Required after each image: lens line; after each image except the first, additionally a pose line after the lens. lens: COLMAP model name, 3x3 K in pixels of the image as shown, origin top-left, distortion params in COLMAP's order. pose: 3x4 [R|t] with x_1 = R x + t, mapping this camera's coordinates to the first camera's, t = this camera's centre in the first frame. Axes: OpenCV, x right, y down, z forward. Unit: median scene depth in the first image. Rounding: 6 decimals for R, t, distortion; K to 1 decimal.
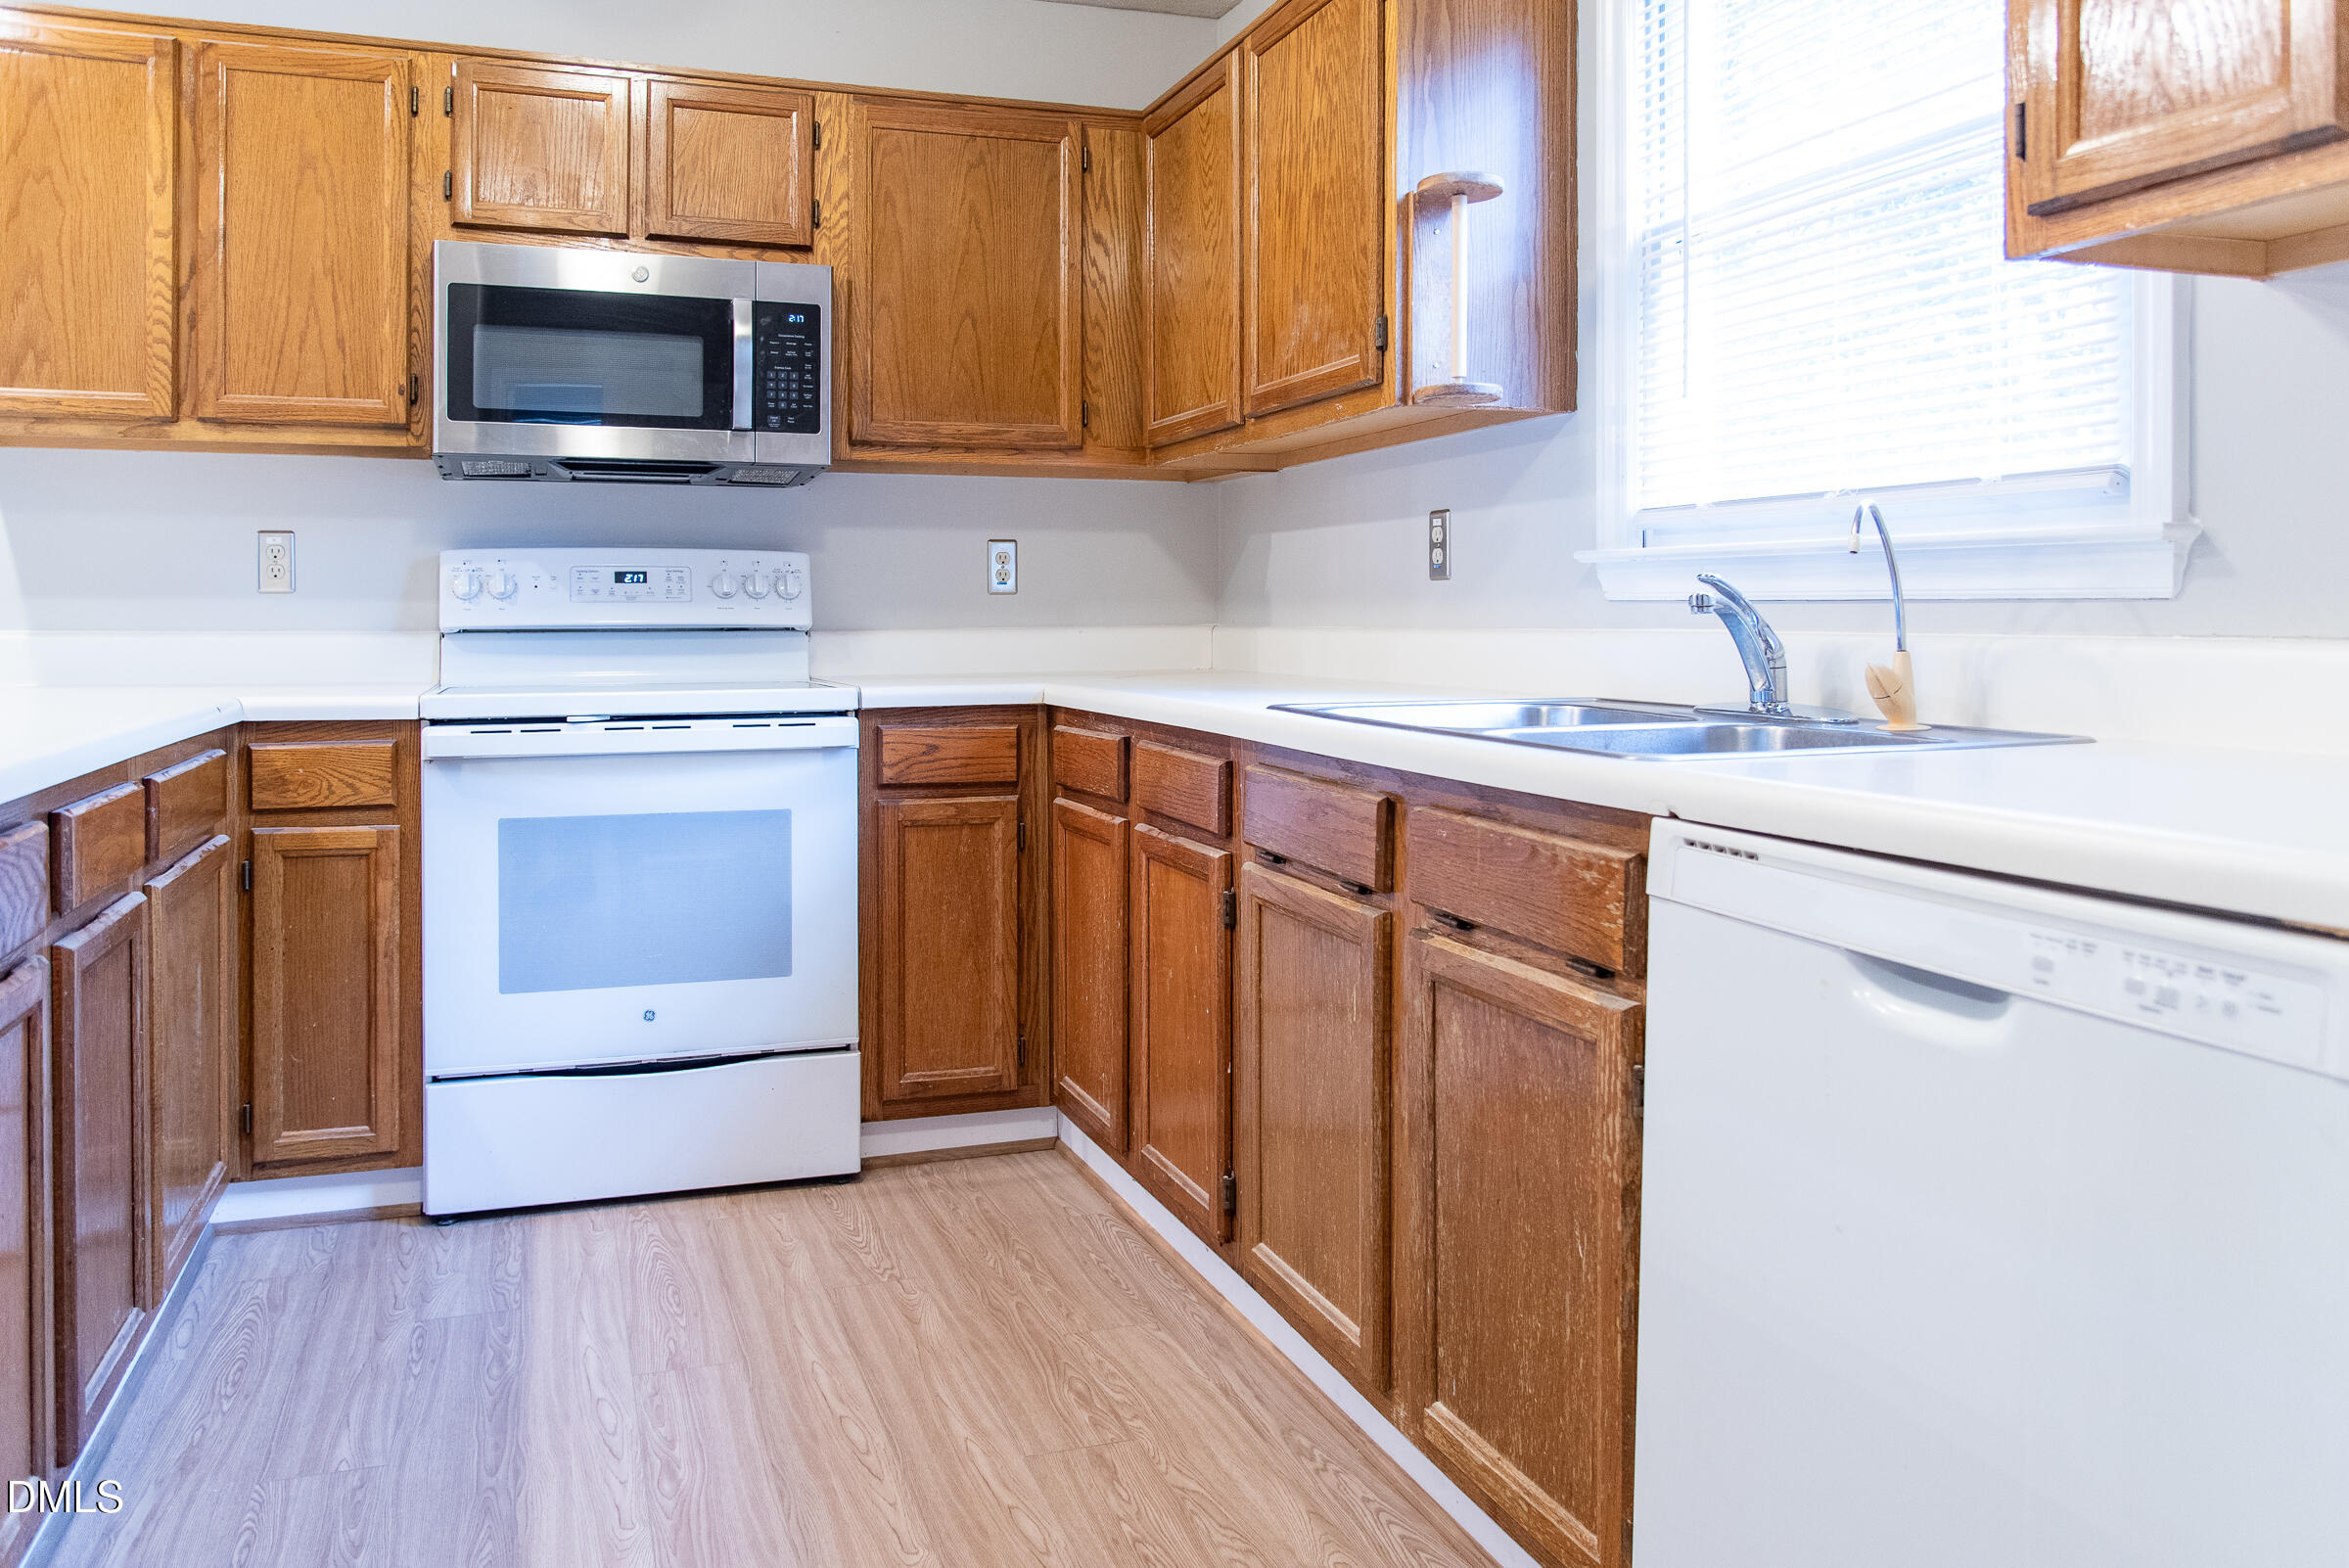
lens RADIAL K [[1637.9, 0, 1082.7], [0, 1637.9, 618.7], [0, 0, 1]] dist [0.005156, 0.000276]
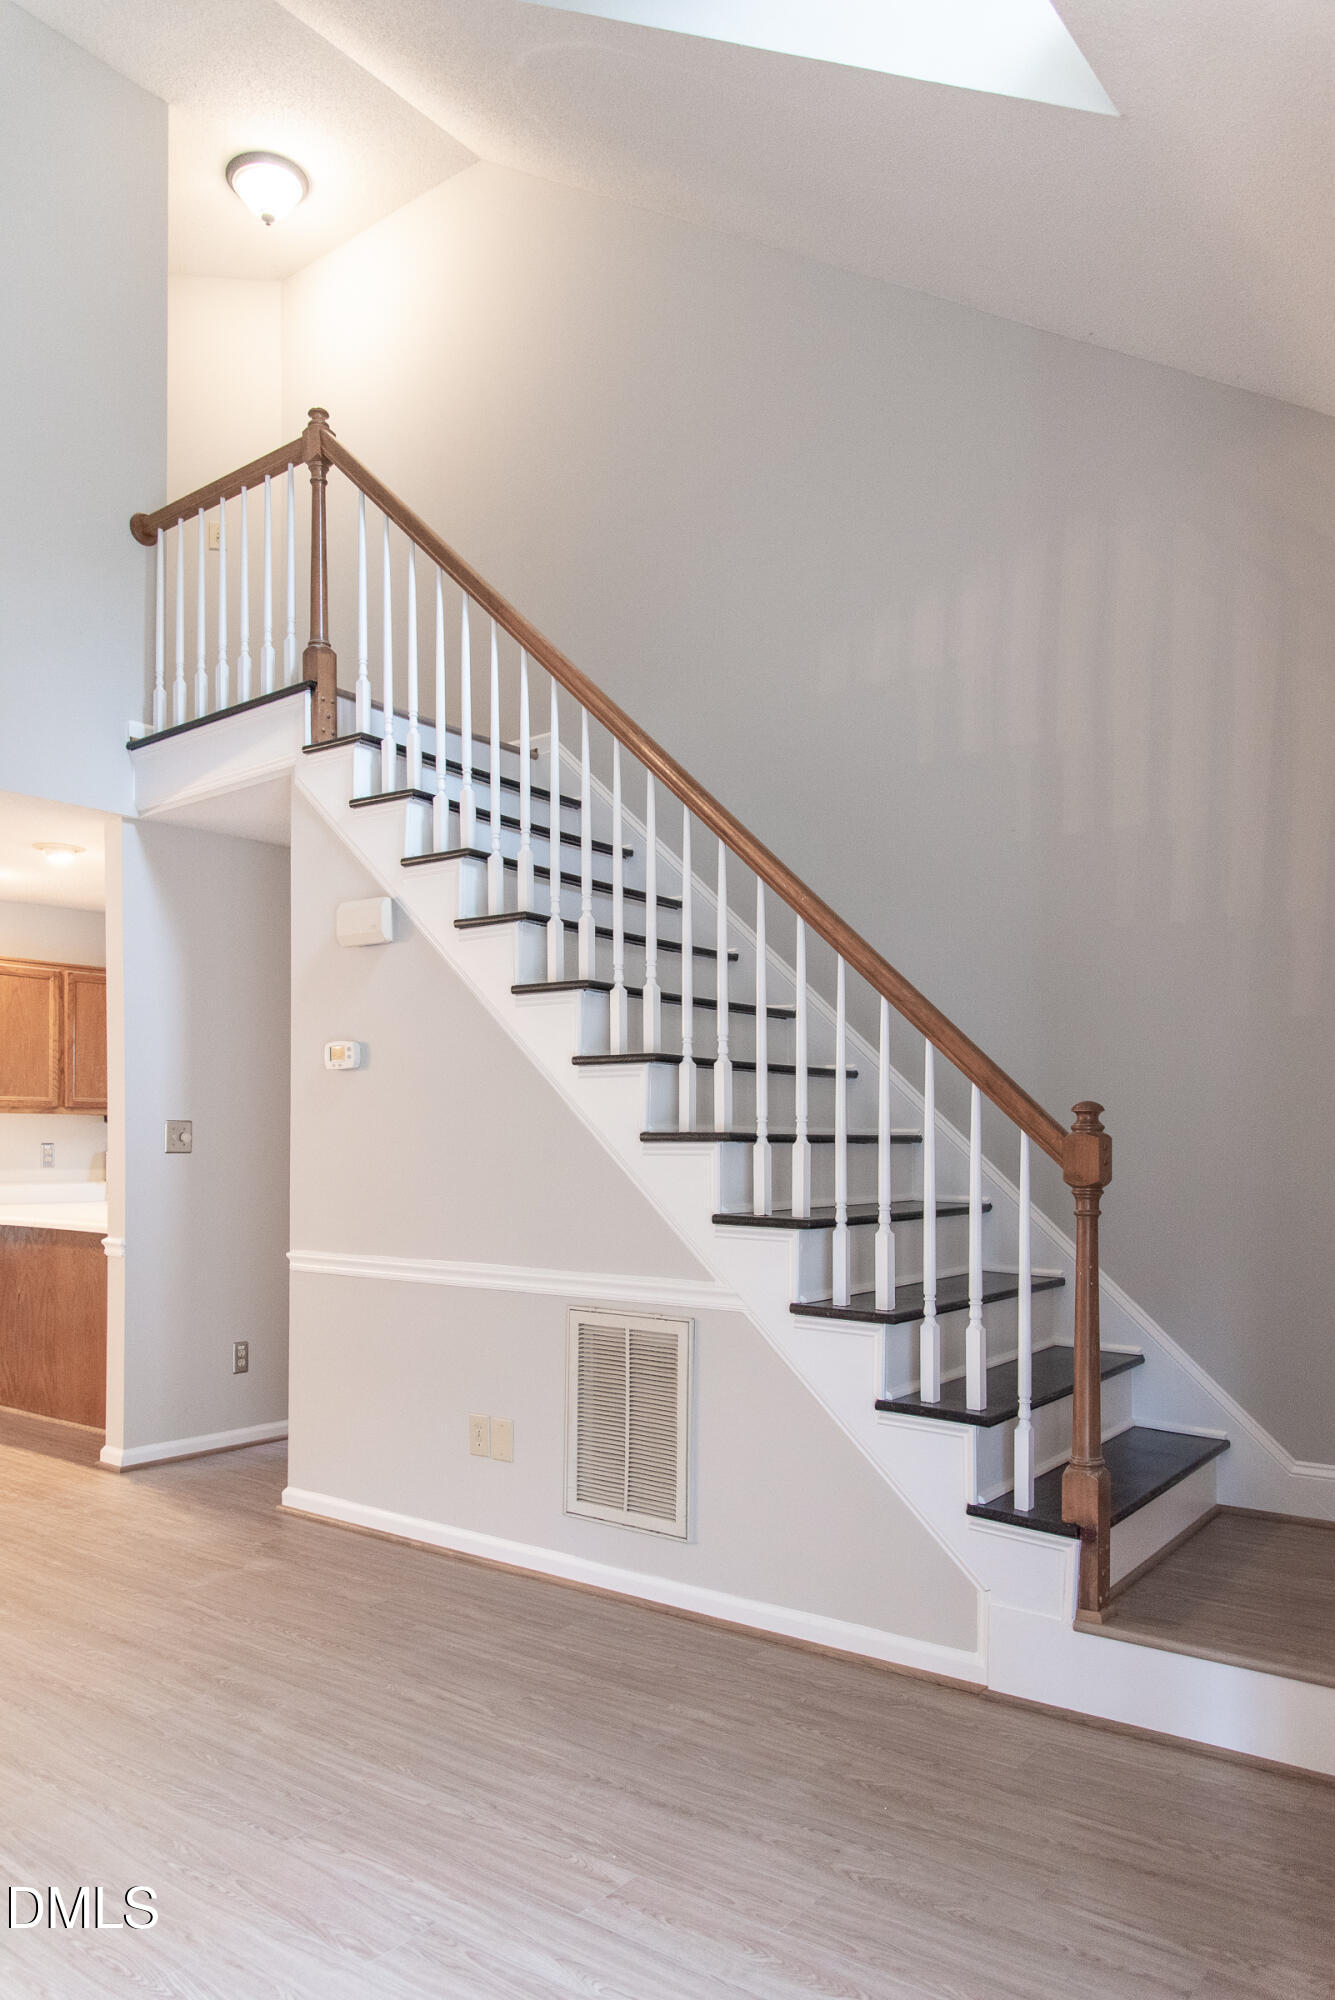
lens RADIAL K [[1353.8, 0, 666.6], [0, 1353.8, 1144.0], [0, 0, 1]] dist [0.002672, -0.000604]
pose [[0.823896, -0.001988, 0.566737, -1.178877], [0.003077, 0.999995, -0.000965, -0.063059], [-0.566733, 0.002539, 0.823898, -1.721451]]
